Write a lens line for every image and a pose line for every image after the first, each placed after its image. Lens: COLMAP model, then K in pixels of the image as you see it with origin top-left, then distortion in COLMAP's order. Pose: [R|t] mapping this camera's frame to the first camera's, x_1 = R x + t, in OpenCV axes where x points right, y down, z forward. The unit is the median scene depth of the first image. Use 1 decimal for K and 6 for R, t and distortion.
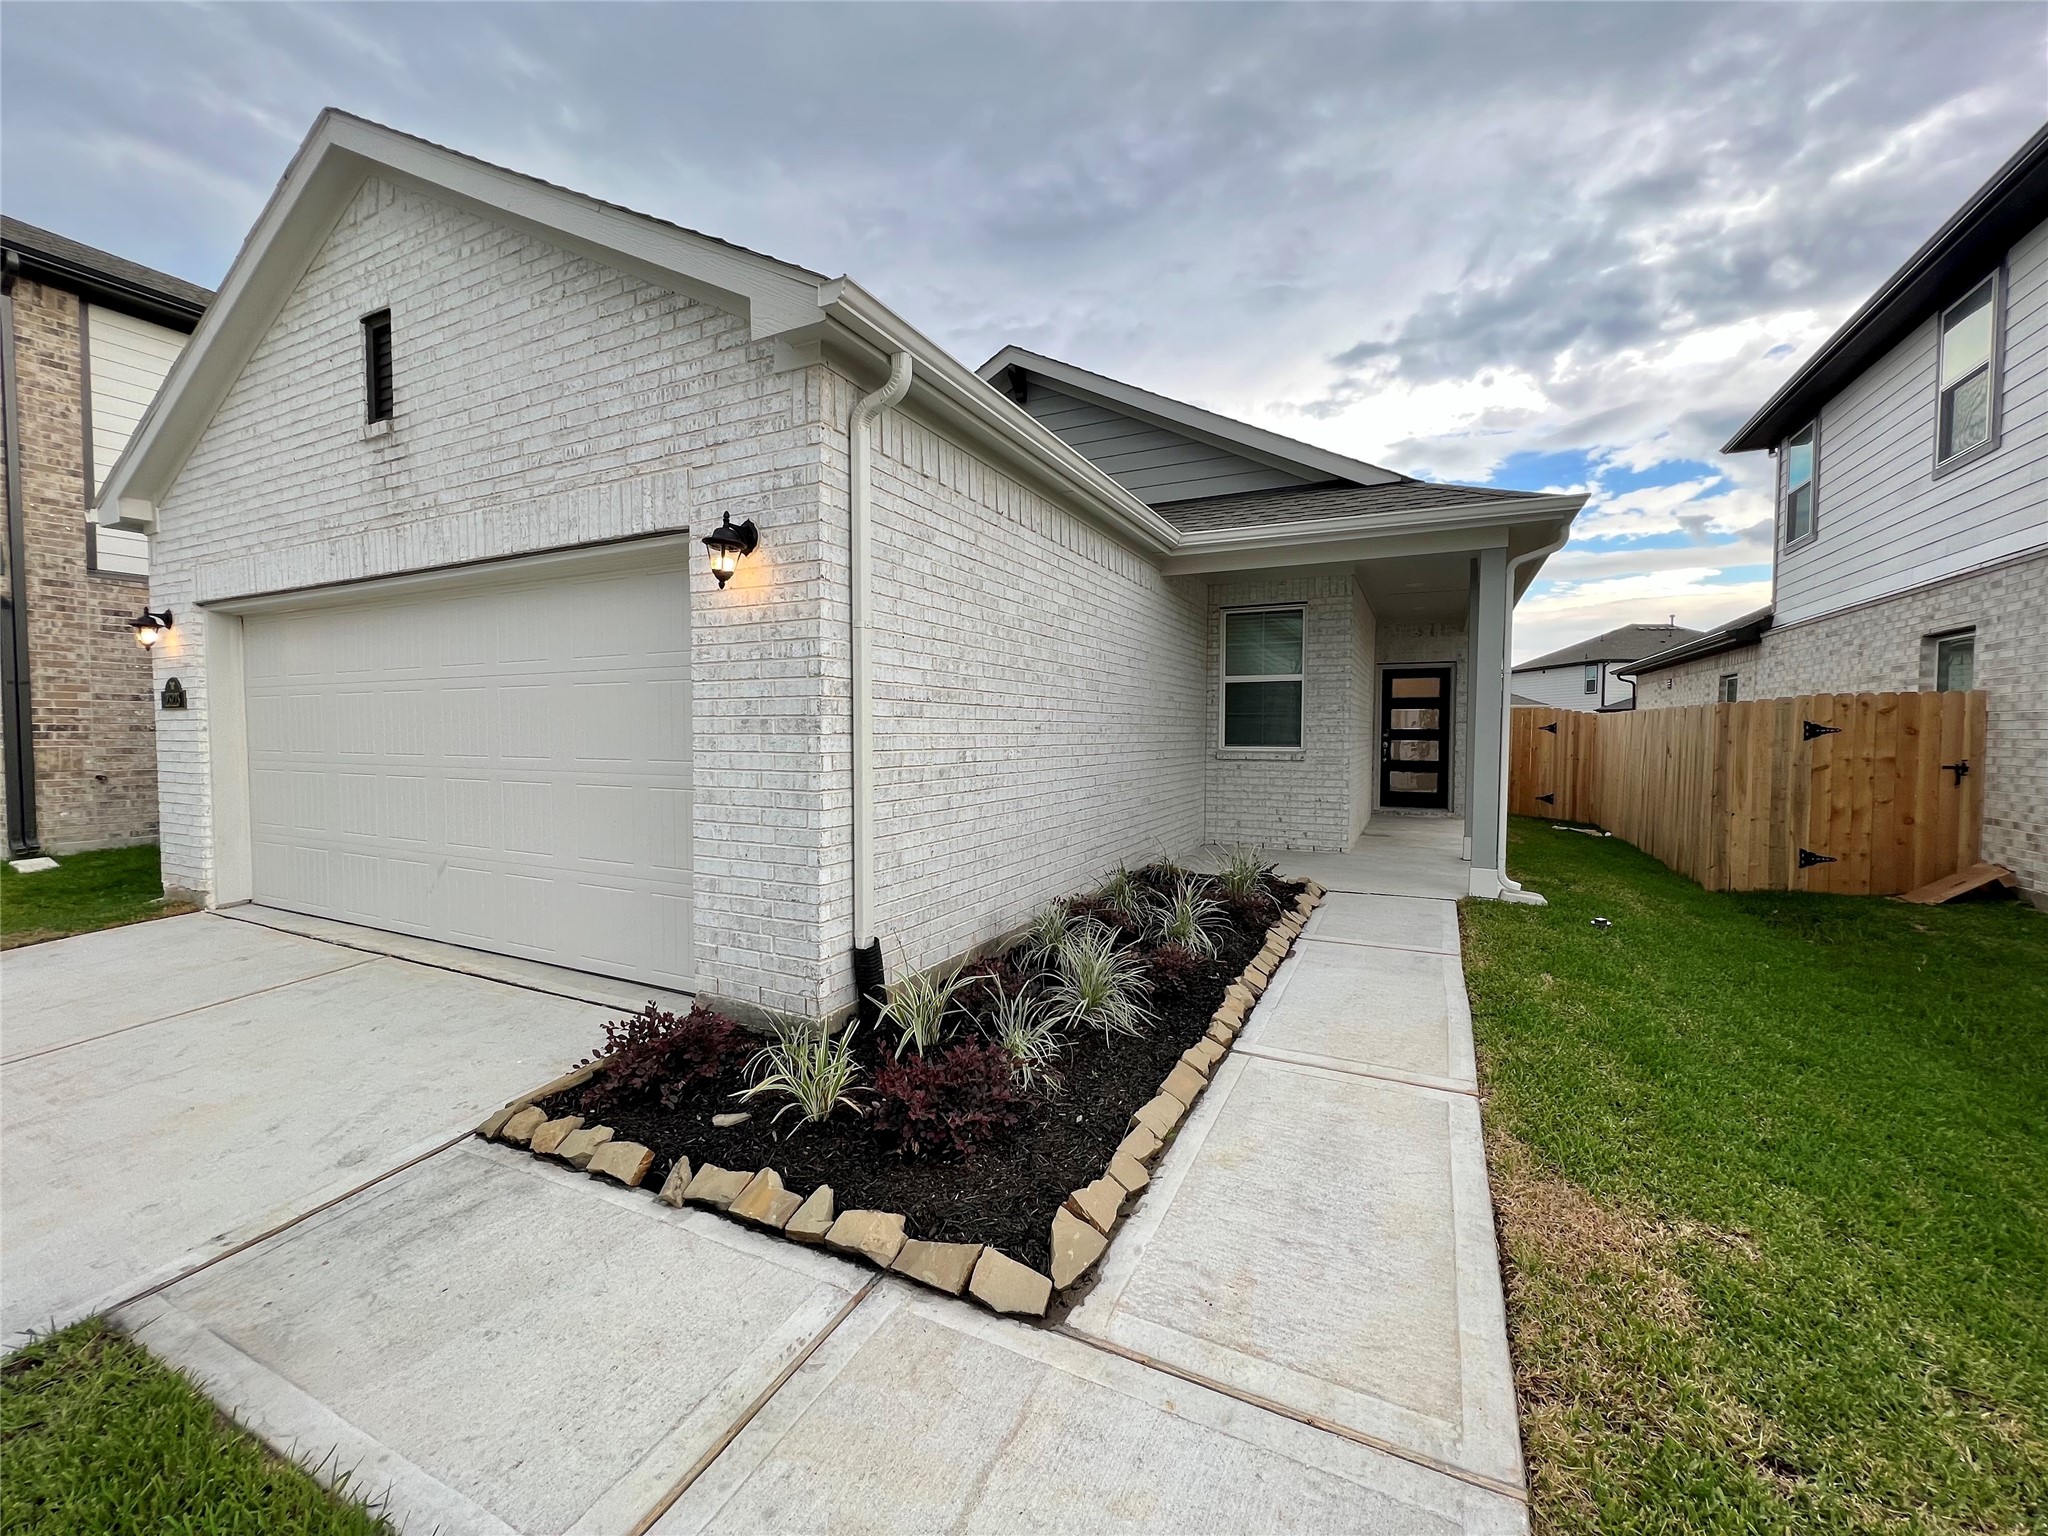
lens RADIAL K [[821.1, 0, 1017.9], [0, 821.1, 767.4], [0, 0, 1]] dist [-0.002687, 0.000907]
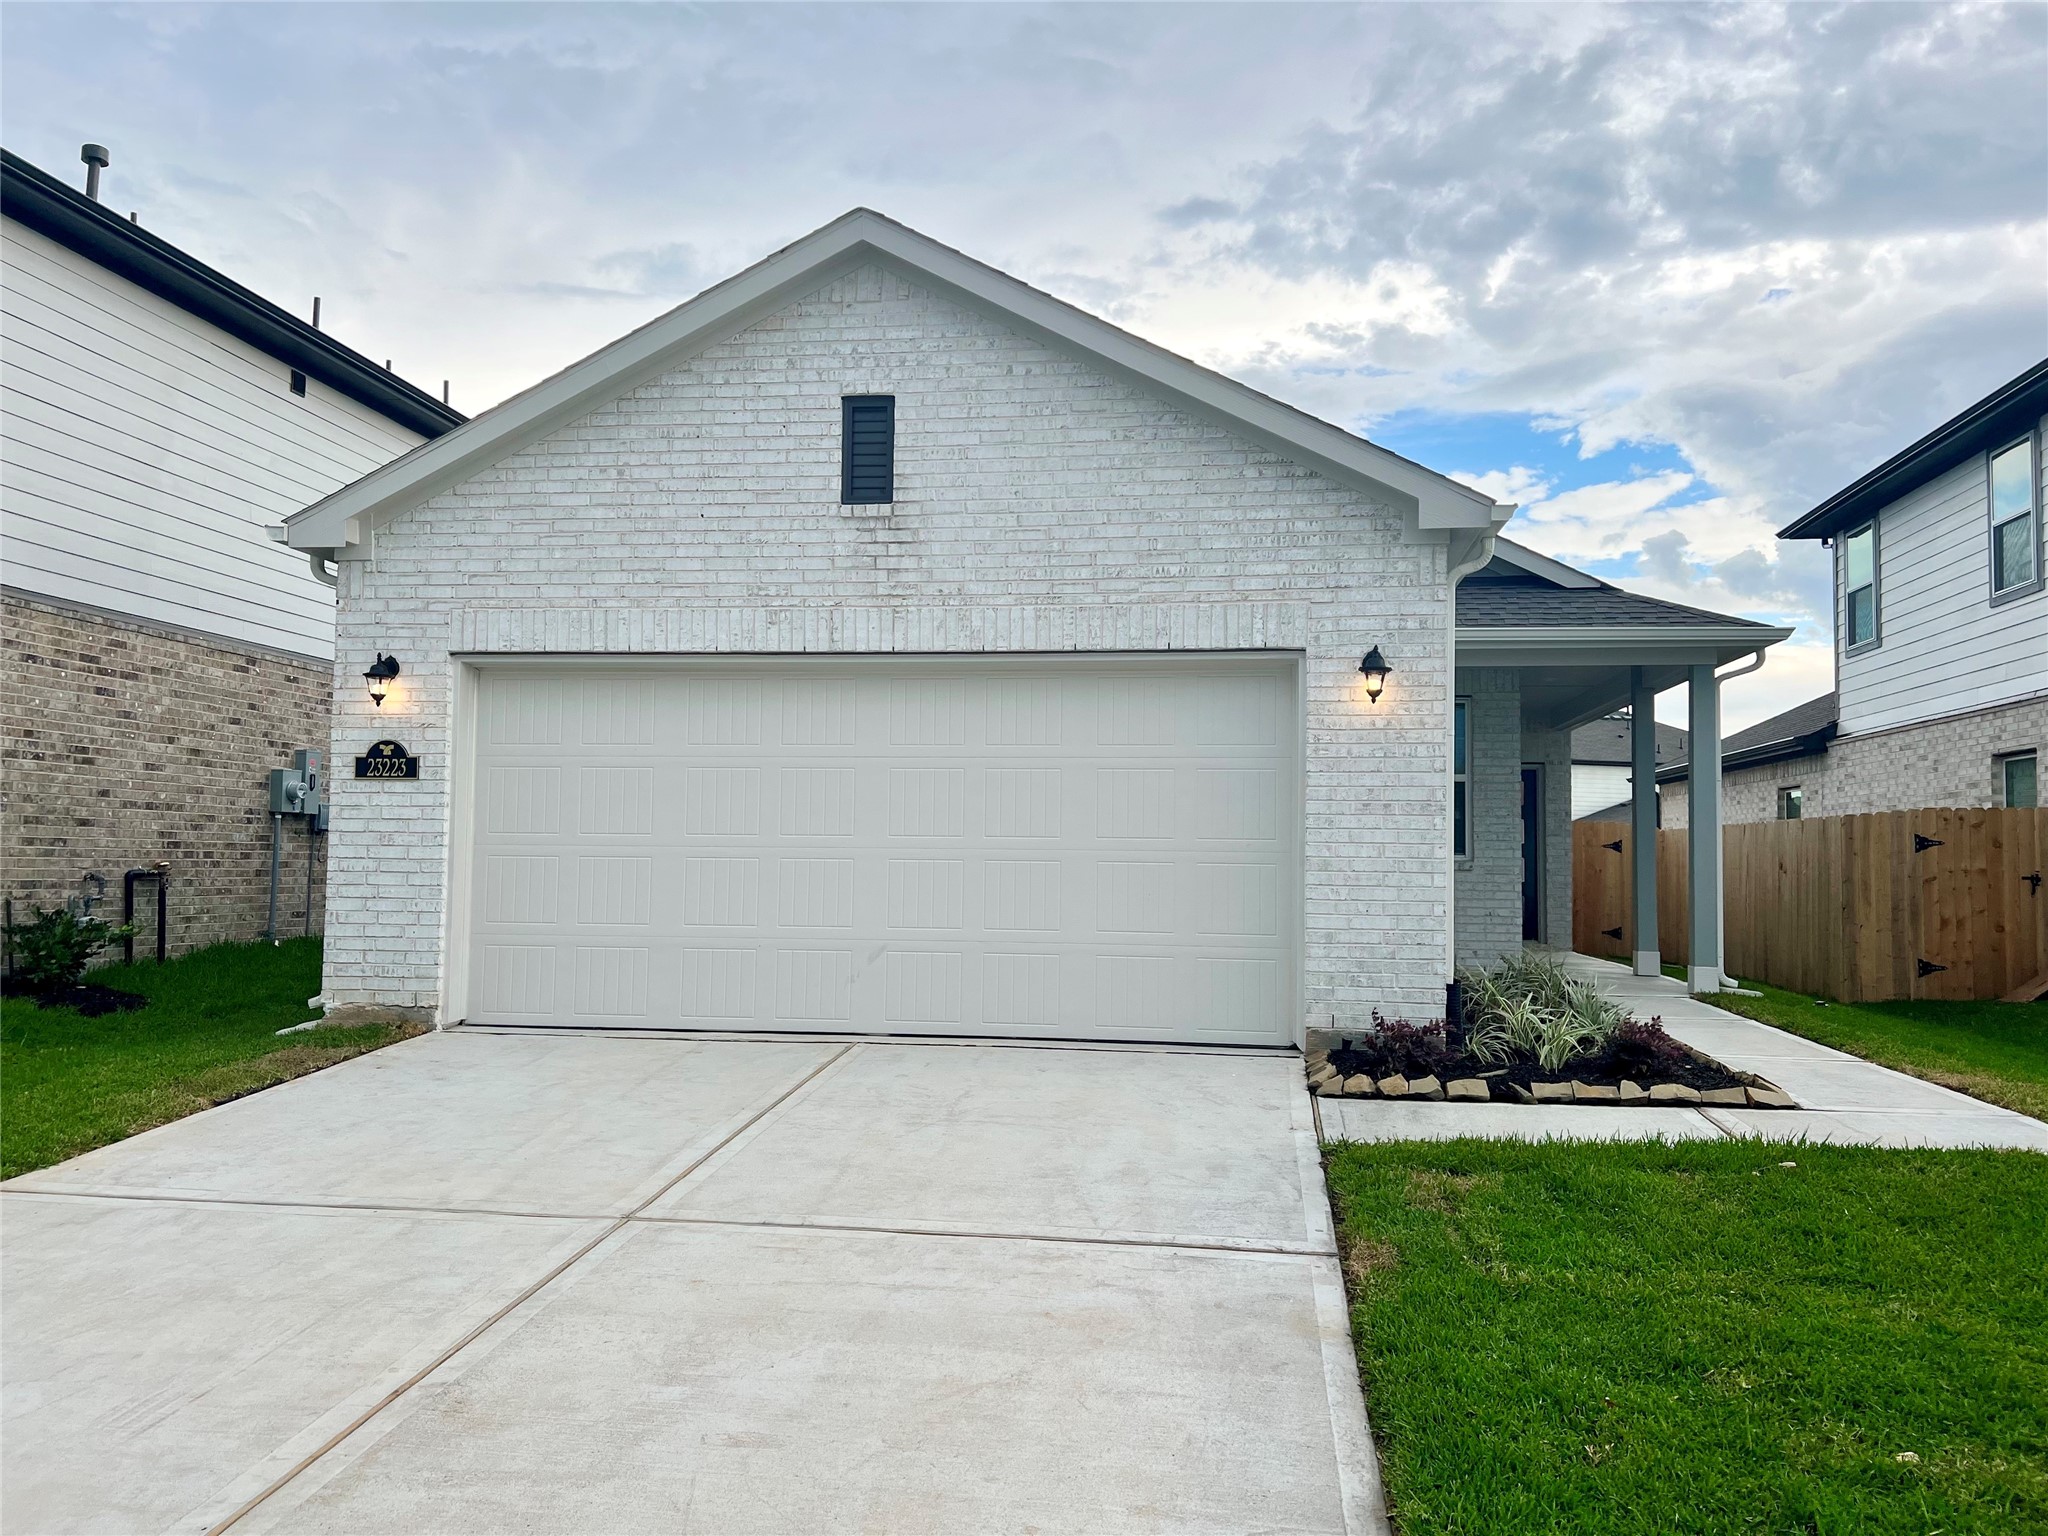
lens RADIAL K [[1517.9, 0, 1021.4], [0, 1517.9, 795.7], [0, 0, 1]] dist [0.077601, -0.090071]
pose [[0.948740, 0.024281, 0.315122, -0.743662], [0.003422, 0.996197, -0.087062, 0.062652], [-0.316038, 0.083677, 0.945049, -0.498606]]
